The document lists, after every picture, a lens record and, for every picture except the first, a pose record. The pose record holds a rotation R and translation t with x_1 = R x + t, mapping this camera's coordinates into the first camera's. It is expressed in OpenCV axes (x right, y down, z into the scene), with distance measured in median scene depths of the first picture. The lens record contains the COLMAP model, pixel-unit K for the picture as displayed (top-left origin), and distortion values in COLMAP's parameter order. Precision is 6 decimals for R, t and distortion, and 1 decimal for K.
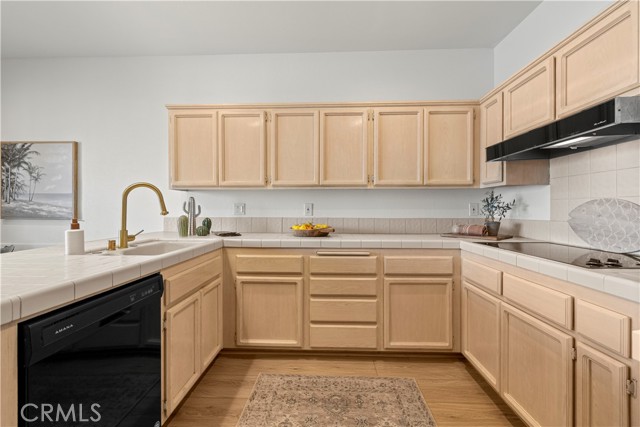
lens RADIAL K [[273.0, 0, 318.6], [0, 273.0, 208.2], [0, 0, 1]] dist [0.000743, -0.000566]
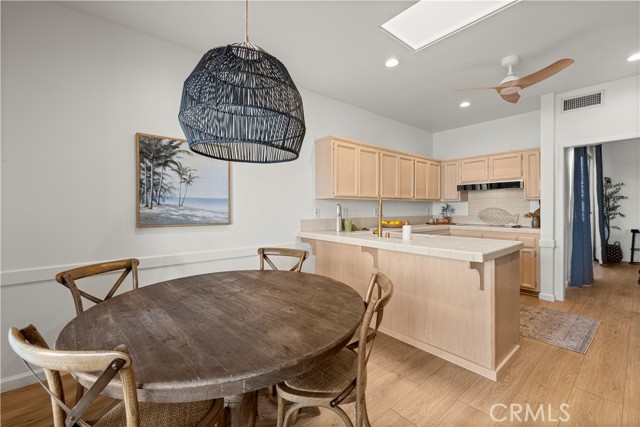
lens RADIAL K [[273.0, 0, 316.6], [0, 273.0, 212.7], [0, 0, 1]] dist [0.000743, -0.000566]
pose [[0.737580, -0.009562, 0.675192, -1.329328], [0.008768, 0.999951, 0.004583, -0.004019], [-0.675203, 0.002539, 0.737627, 0.041468]]
